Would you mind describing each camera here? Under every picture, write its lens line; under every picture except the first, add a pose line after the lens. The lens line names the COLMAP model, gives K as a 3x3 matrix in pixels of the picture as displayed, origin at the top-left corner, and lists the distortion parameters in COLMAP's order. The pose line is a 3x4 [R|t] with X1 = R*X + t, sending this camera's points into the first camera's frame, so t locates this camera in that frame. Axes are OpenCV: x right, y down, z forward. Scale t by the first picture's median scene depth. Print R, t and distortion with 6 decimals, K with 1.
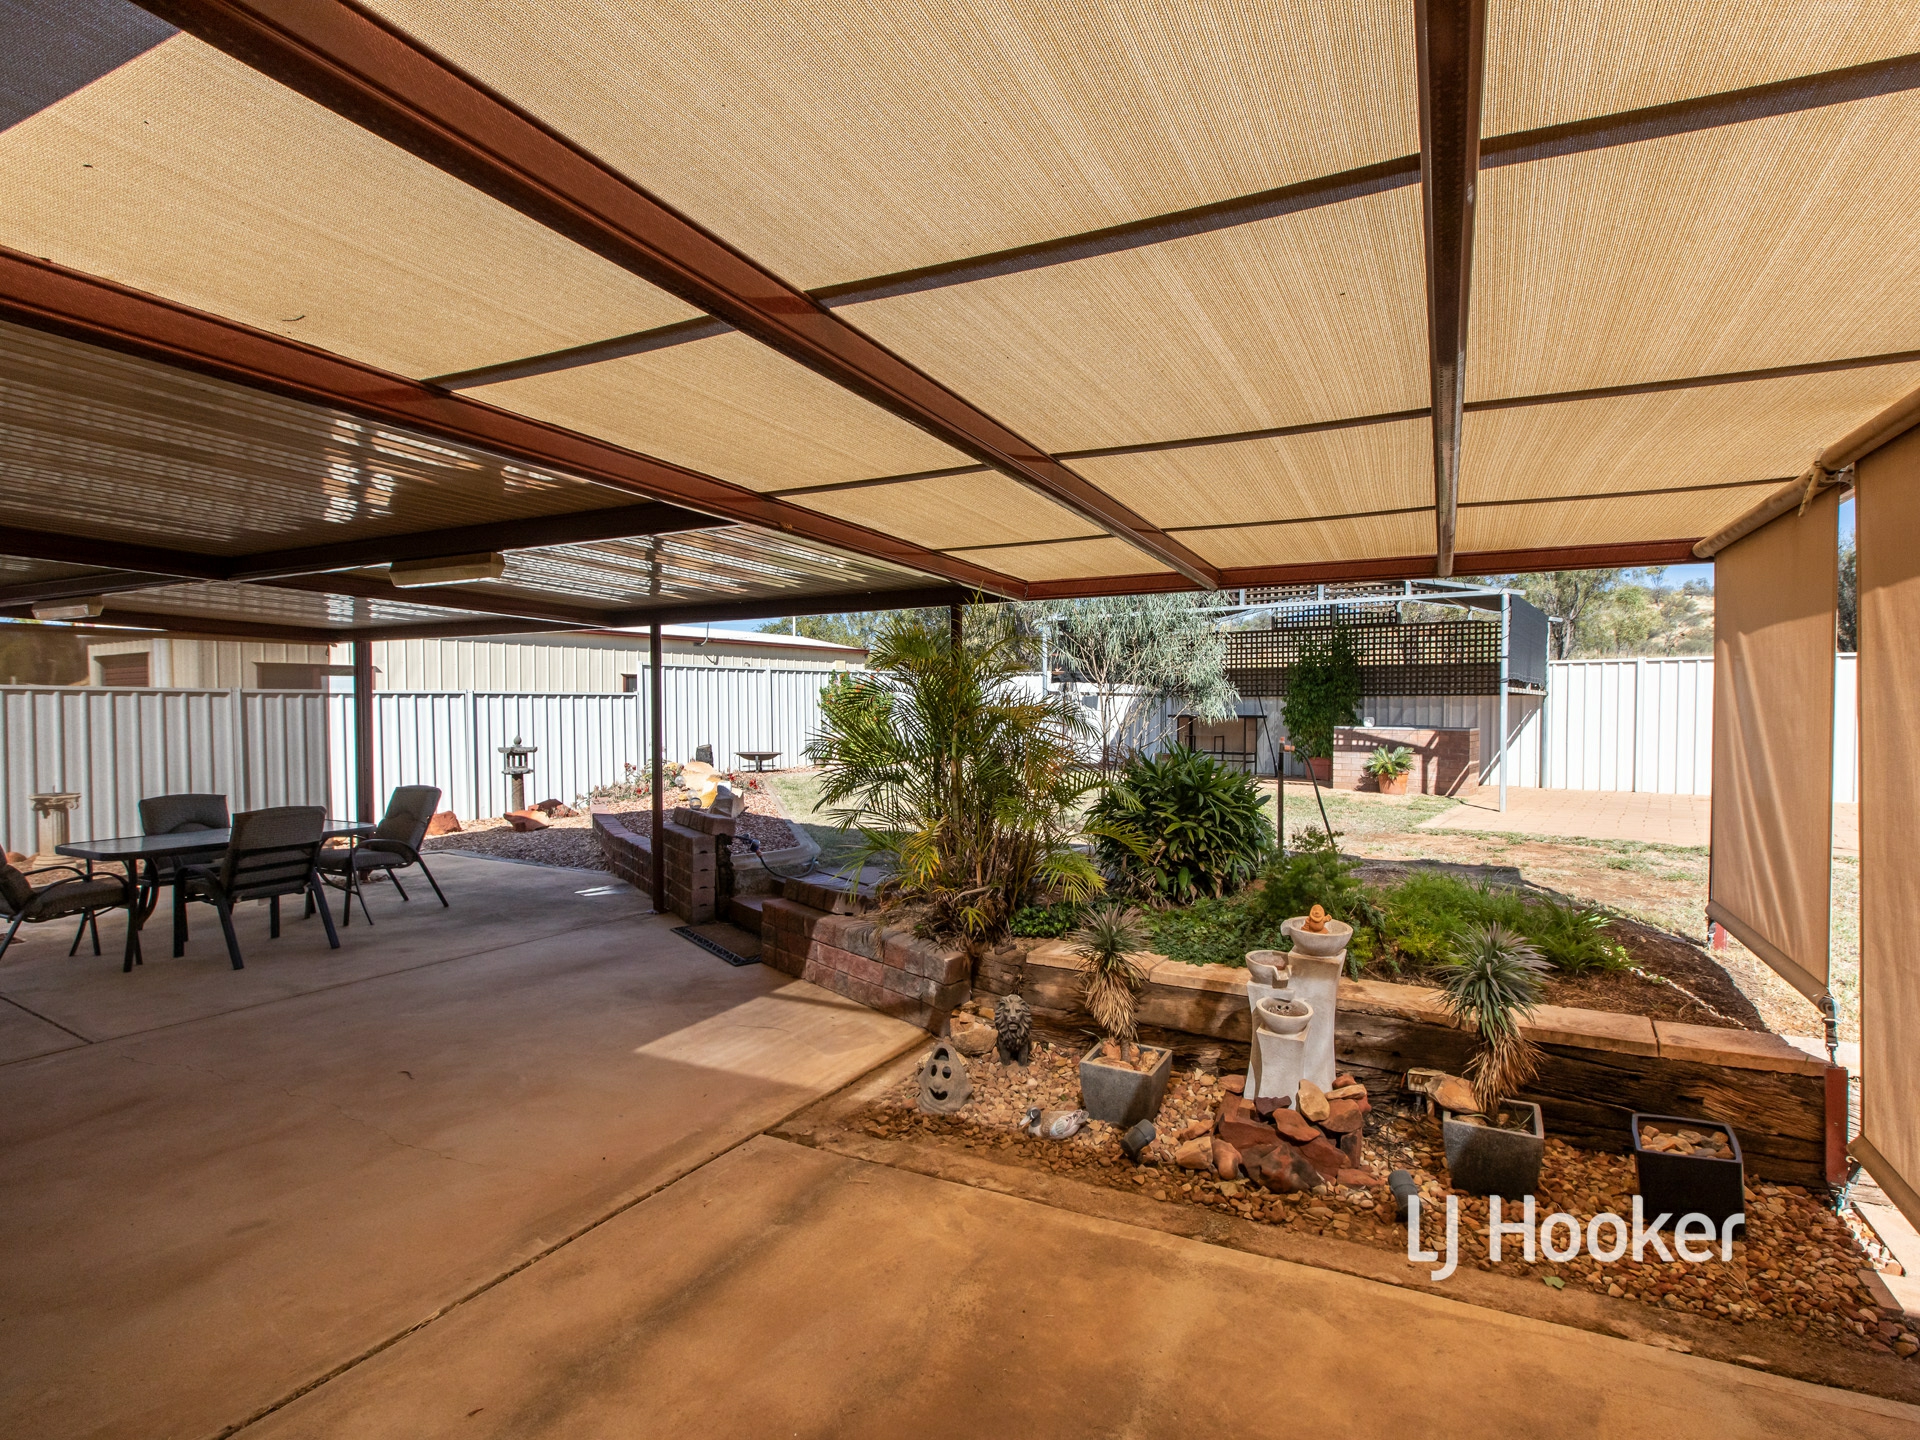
lens RADIAL K [[931.1, 0, 1009.3], [0, 931.1, 731.3], [0, 0, 1]] dist [0.002061, 0.000421]
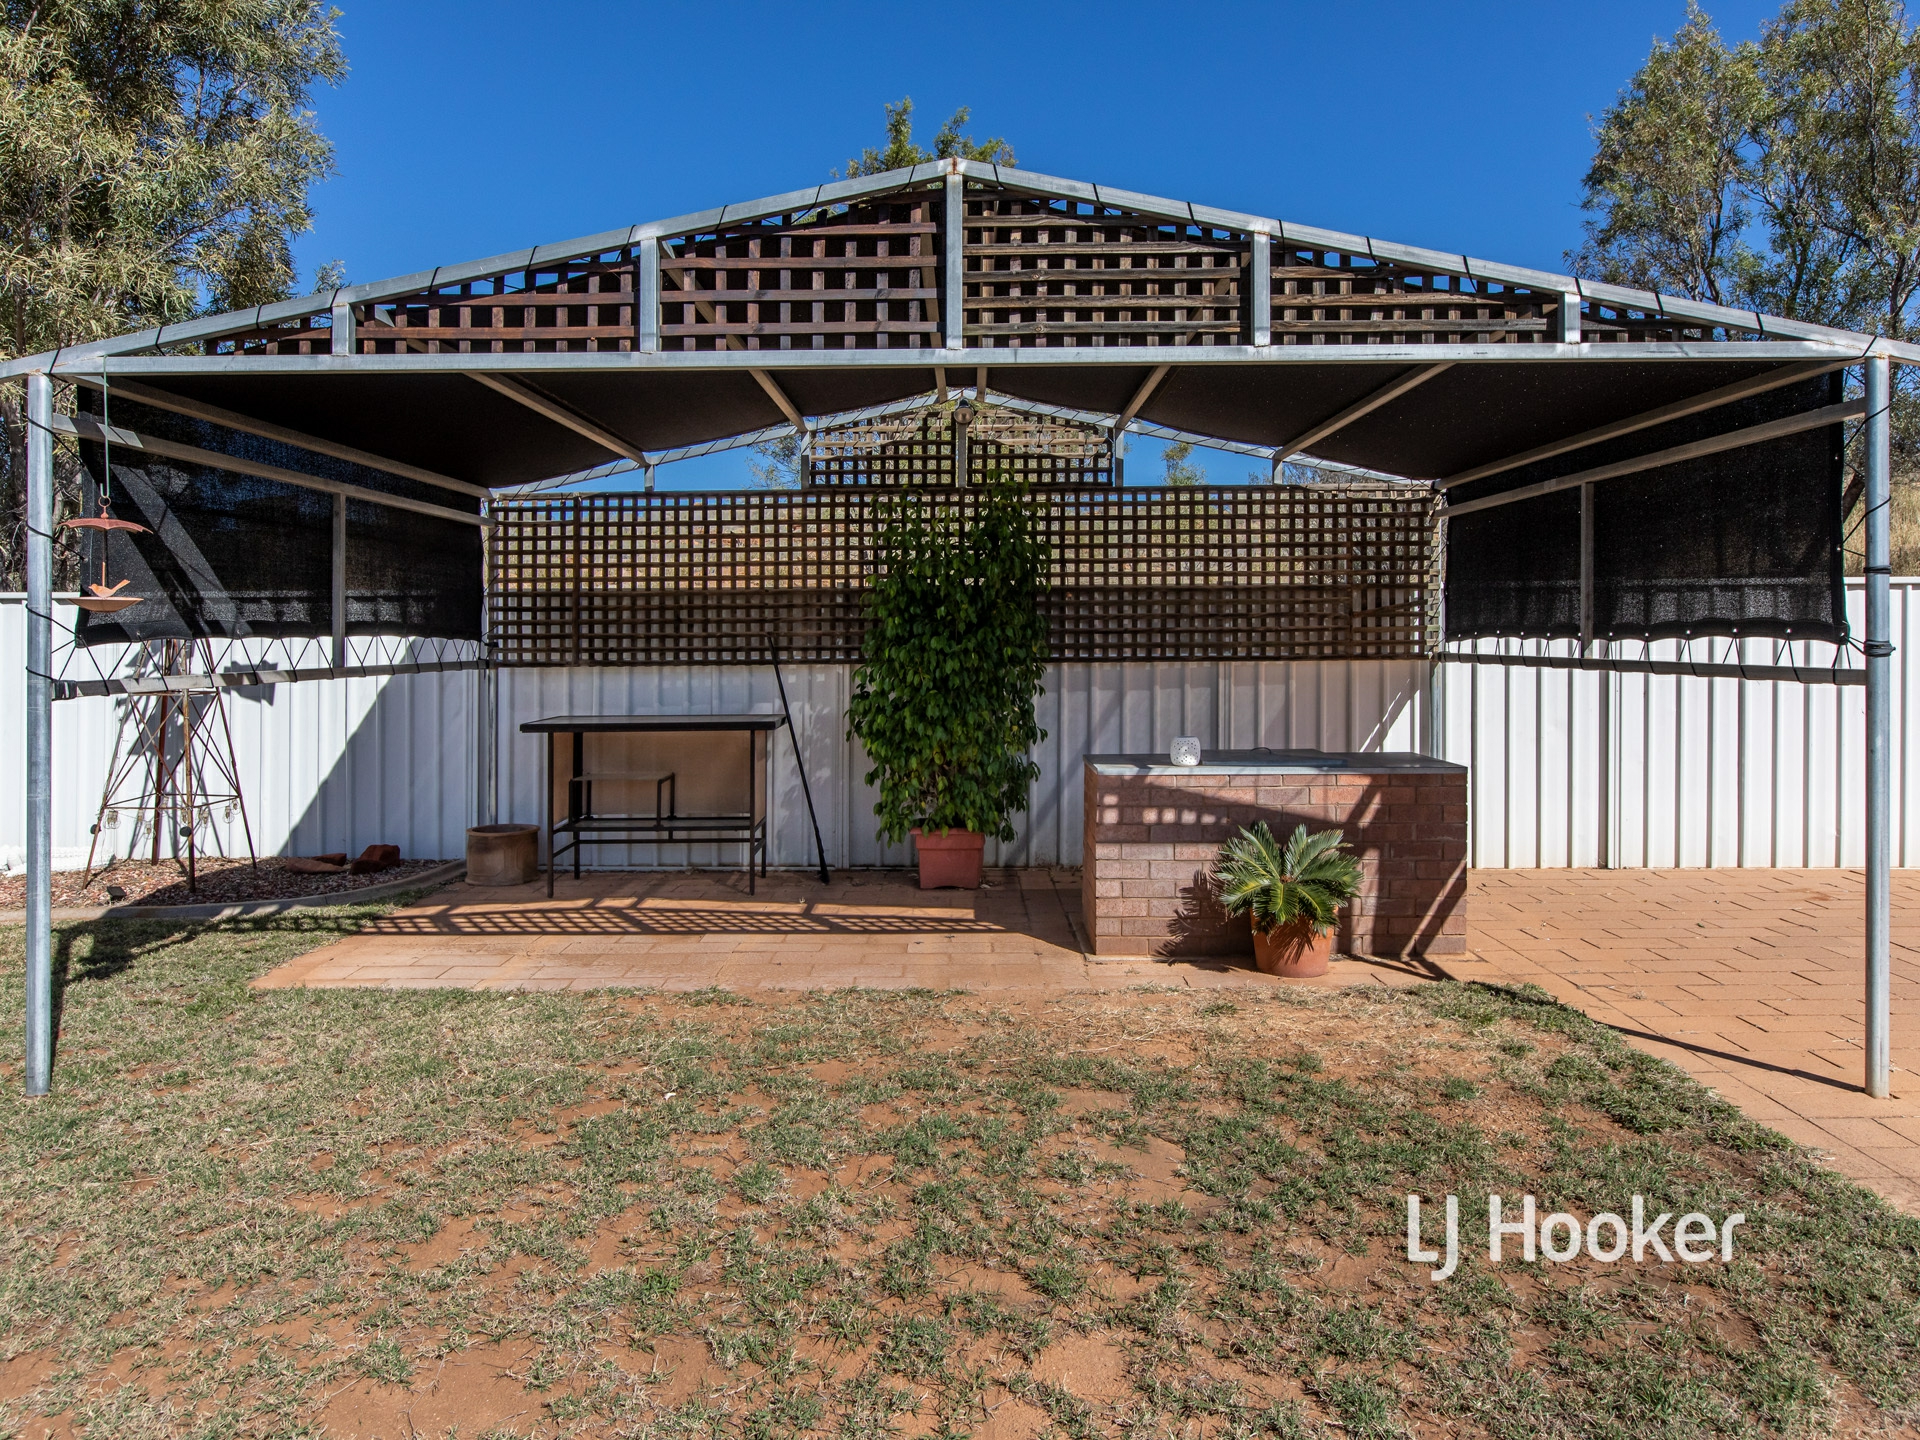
lens RADIAL K [[1245.2, 0, 952.0], [0, 1245.2, 626.6], [0, 0, 1]] dist [0.007052, 0.002387]
pose [[0.824612, -0.006650, 0.565659, 0.157340], [0.023909, 0.999447, -0.023104, -0.143441], [-0.565193, 0.032576, 0.824315, 1.983469]]
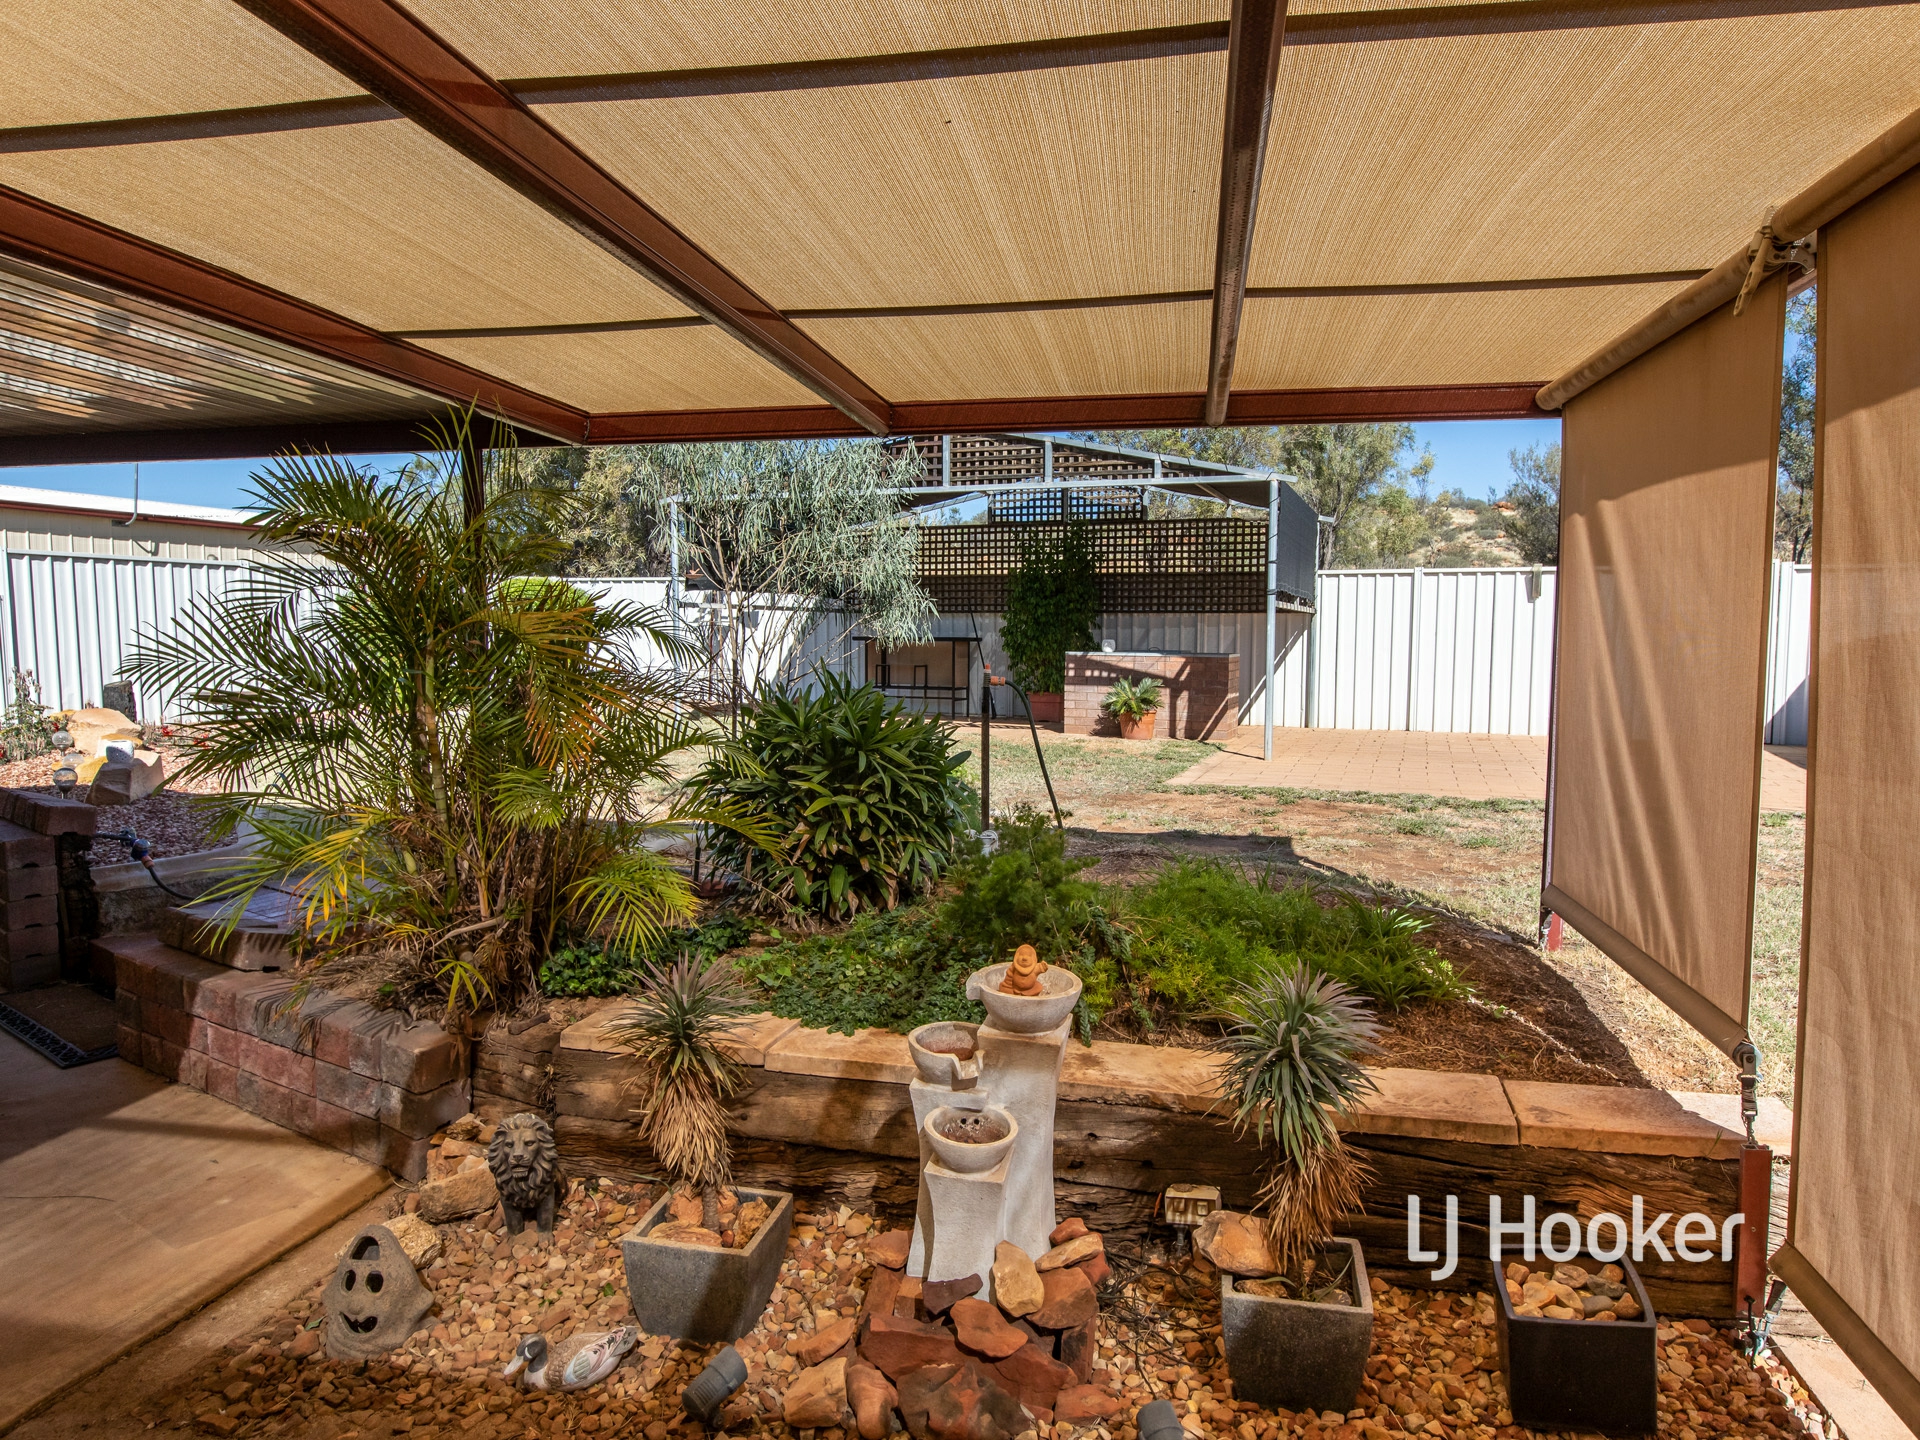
lens RADIAL K [[1195.2, 0, 966.7], [0, 1195.2, 717.8], [0, 0, 1]] dist [0.002249, 0.001390]
pose [[0.968714, -0.013636, 0.247805, 0.081088], [0.001802, 0.998850, 0.047919, 0.004907], [-0.248174, -0.045973, 0.967624, 0.210807]]
